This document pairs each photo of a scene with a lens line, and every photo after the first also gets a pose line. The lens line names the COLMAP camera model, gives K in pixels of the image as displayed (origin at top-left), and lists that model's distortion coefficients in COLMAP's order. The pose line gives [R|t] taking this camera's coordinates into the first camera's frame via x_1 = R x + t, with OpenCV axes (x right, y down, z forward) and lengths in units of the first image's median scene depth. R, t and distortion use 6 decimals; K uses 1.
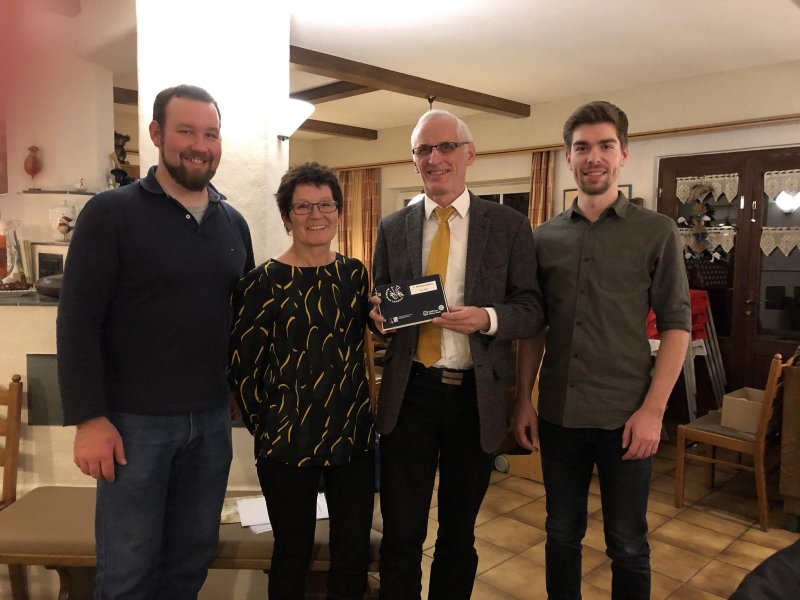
lens RADIAL K [[670.7, 0, 395.7], [0, 670.7, 301.2], [0, 0, 1]] dist [0.020145, 0.010885]
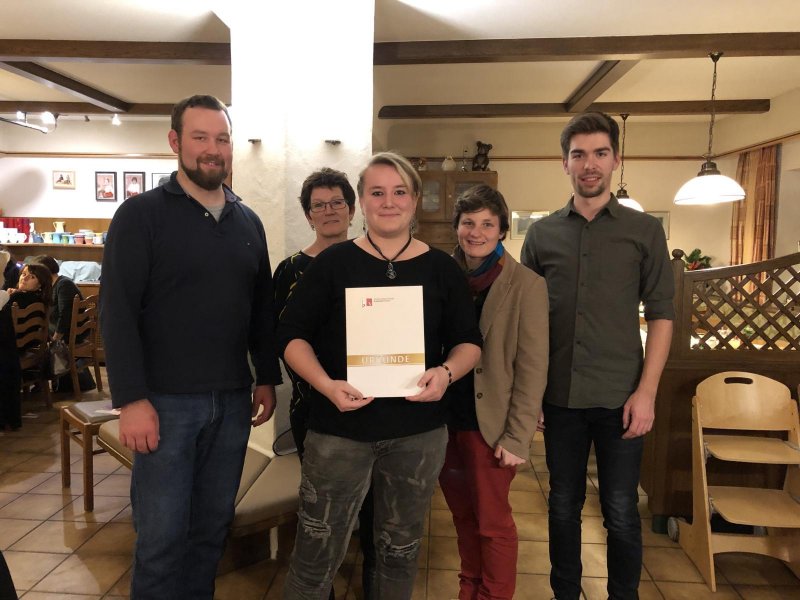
lens RADIAL K [[670.7, 0, 395.7], [0, 670.7, 301.2], [0, 0, 1]] dist [0.020145, 0.010885]
pose [[0.672749, 0.058959, -0.737518, 0.705979], [-0.063351, 0.997749, 0.021976, -0.009163], [0.737153, 0.031938, 0.674970, 0.330510]]
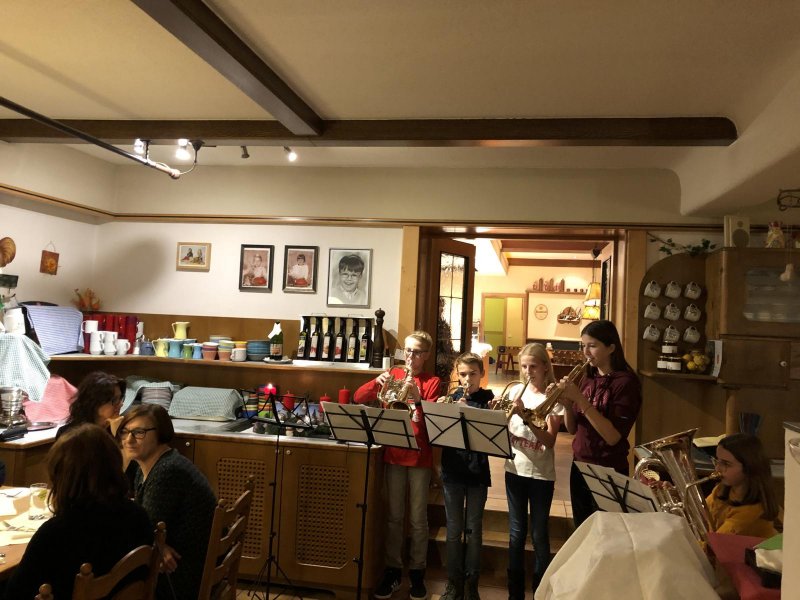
lens RADIAL K [[661.7, 0, 404.2], [0, 661.7, 290.2], [0, 0, 1]] dist [0.014538, -0.002805]
pose [[0.582579, -0.028305, -0.812281, -0.459186], [-0.099402, 0.989410, -0.105770, -0.133312], [0.806672, 0.142362, 0.573596, 0.618098]]
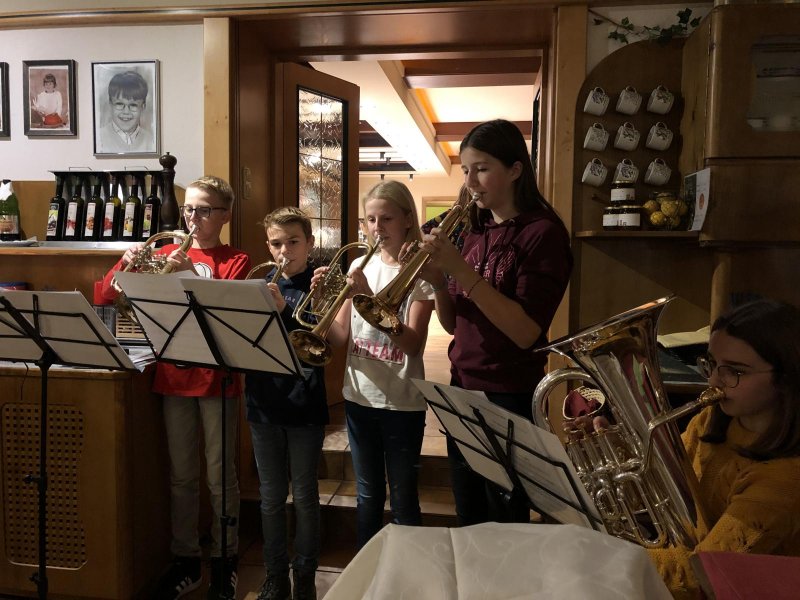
lens RADIAL K [[658.5, 0, 399.6], [0, 658.5, 296.1], [0, 0, 1]] dist [0.001995, -0.003210]
pose [[0.618778, 0.047145, -0.784150, -0.766020], [-0.063577, 0.997929, 0.009829, -0.073769], [0.782989, 0.043772, 0.620494, 1.122615]]
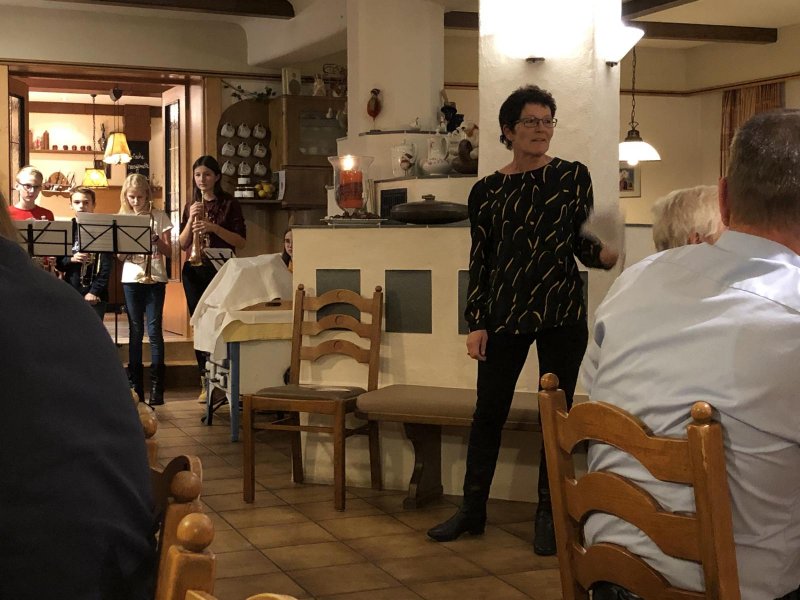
lens RADIAL K [[1258.2, 0, 395.7], [0, 1258.2, 301.1], [0, 0, 1]] dist [0.117452, -0.128277]
pose [[0.929070, 0.000455, -0.369903, 0.229072], [-0.012635, 0.999455, -0.030508, 0.170274], [0.369688, 0.033018, 0.928569, -0.852383]]
